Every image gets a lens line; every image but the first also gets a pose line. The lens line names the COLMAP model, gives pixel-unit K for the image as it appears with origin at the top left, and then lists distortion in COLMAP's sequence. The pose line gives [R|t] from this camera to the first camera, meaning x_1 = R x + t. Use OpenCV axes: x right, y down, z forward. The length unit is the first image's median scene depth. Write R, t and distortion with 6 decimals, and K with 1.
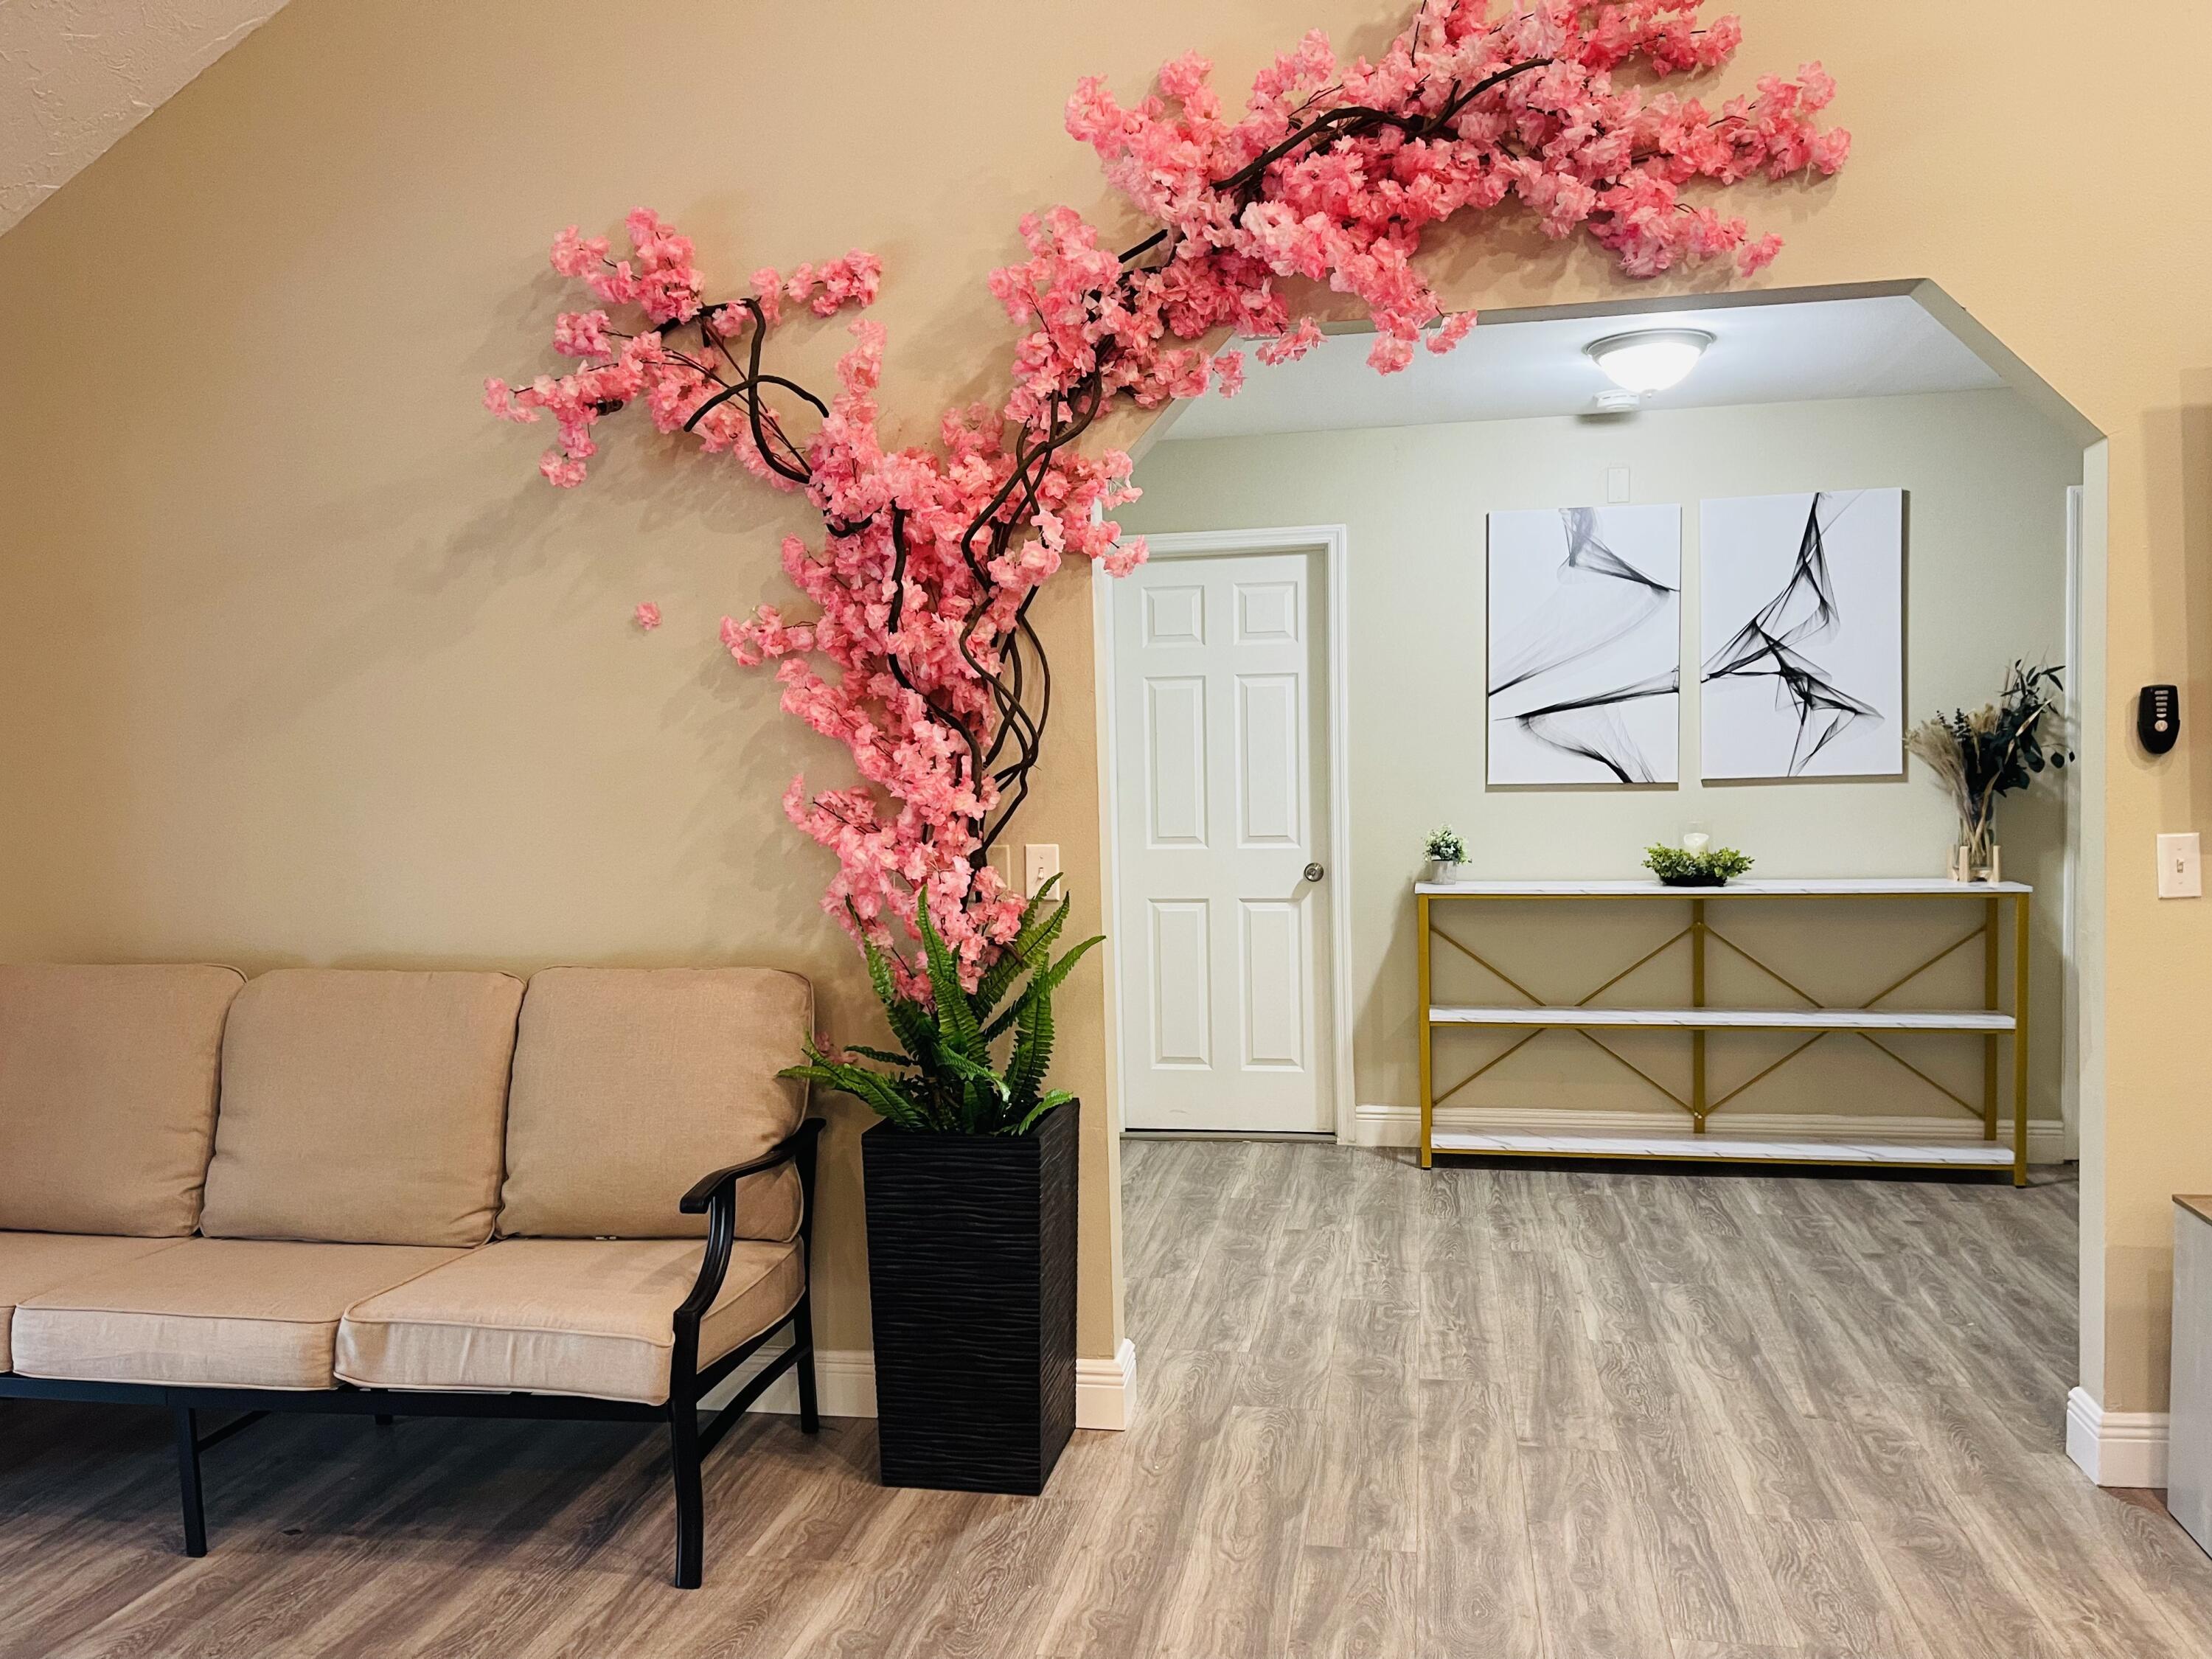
lens RADIAL K [[1665.5, 0, 1106.0], [0, 1665.5, 829.5], [0, 0, 1]] dist [0.092940, -0.134787]
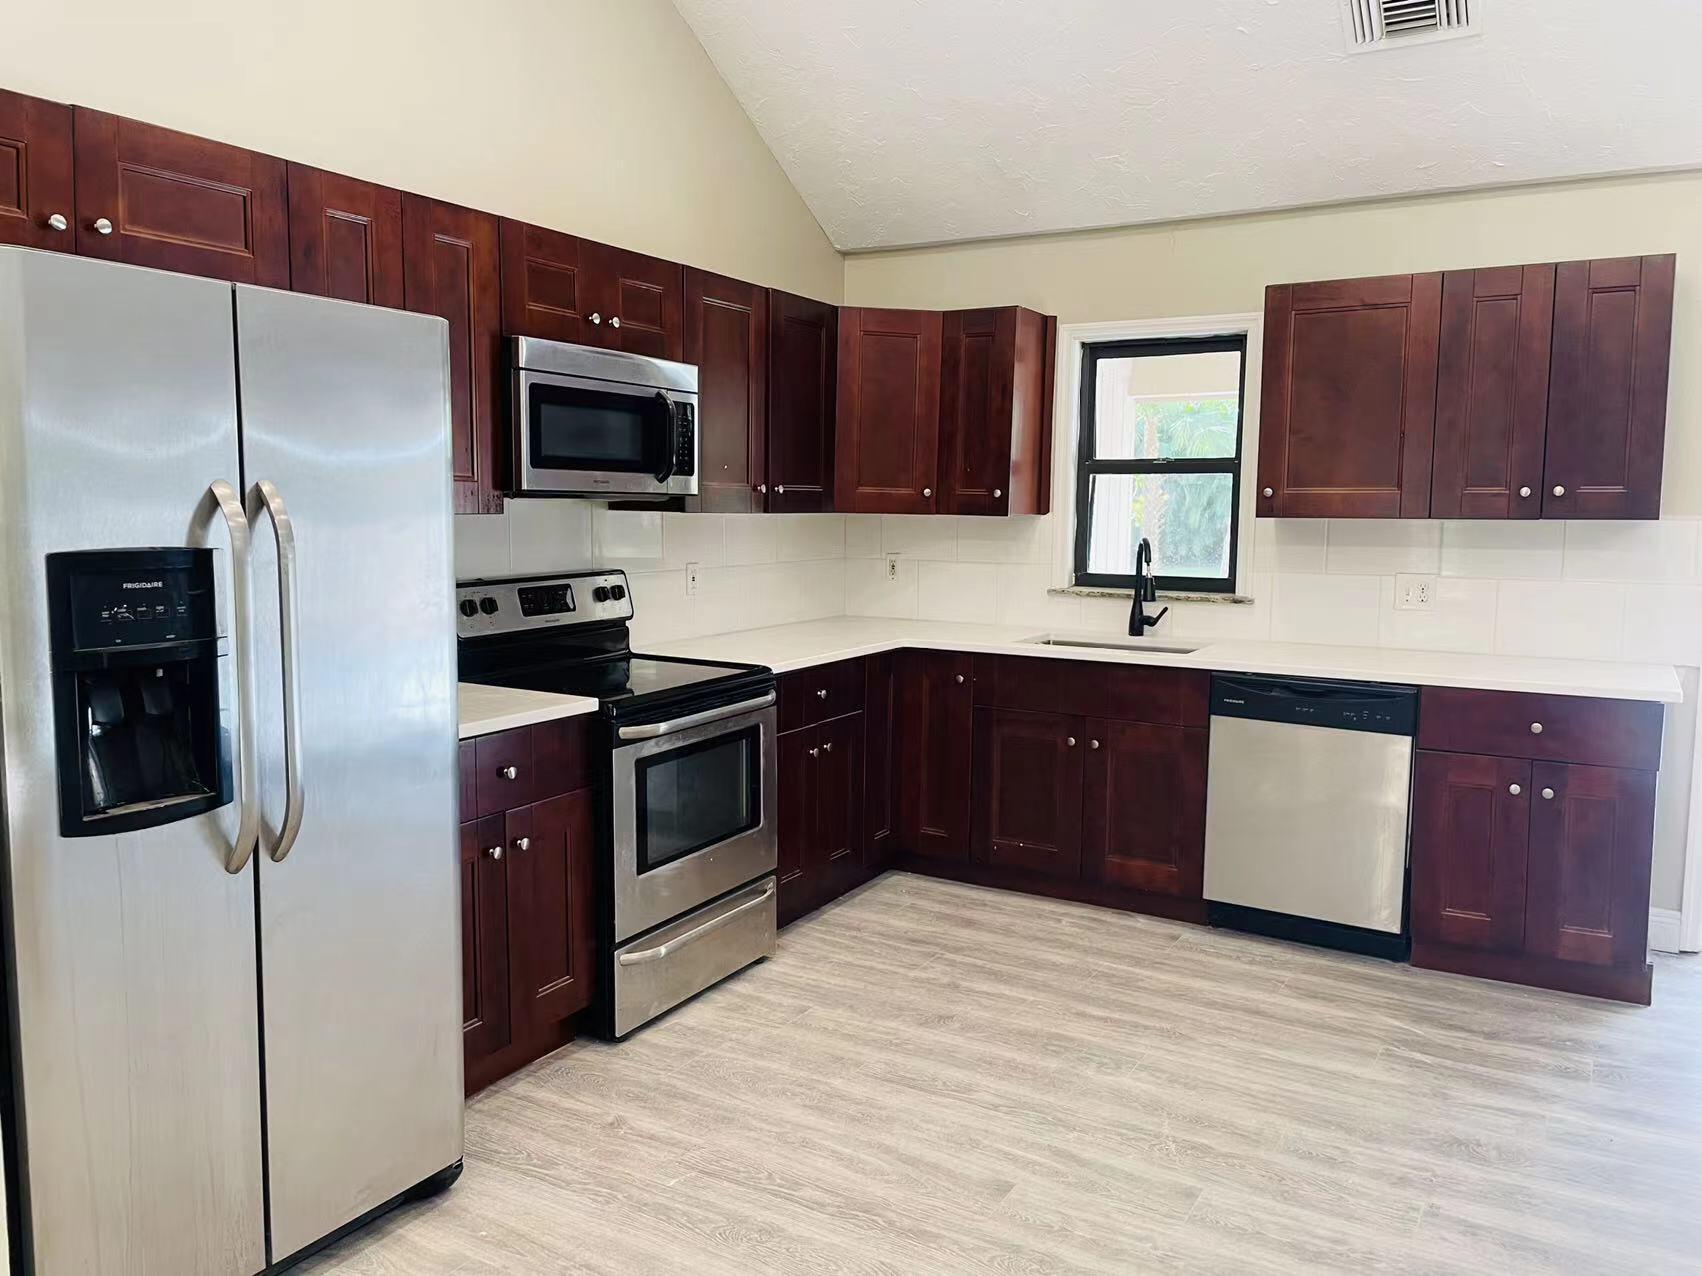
lens RADIAL K [[1281.5, 0, 851.0], [0, 1281.5, 638.0], [0, 0, 1]] dist [0.092940, -0.134787]
pose [[-0.319261, 0.116696, -0.940454, 0.948747], [-0.046636, 0.989252, 0.138583, -0.069475], [0.946519, 0.088103, -0.310387, 1.078946]]
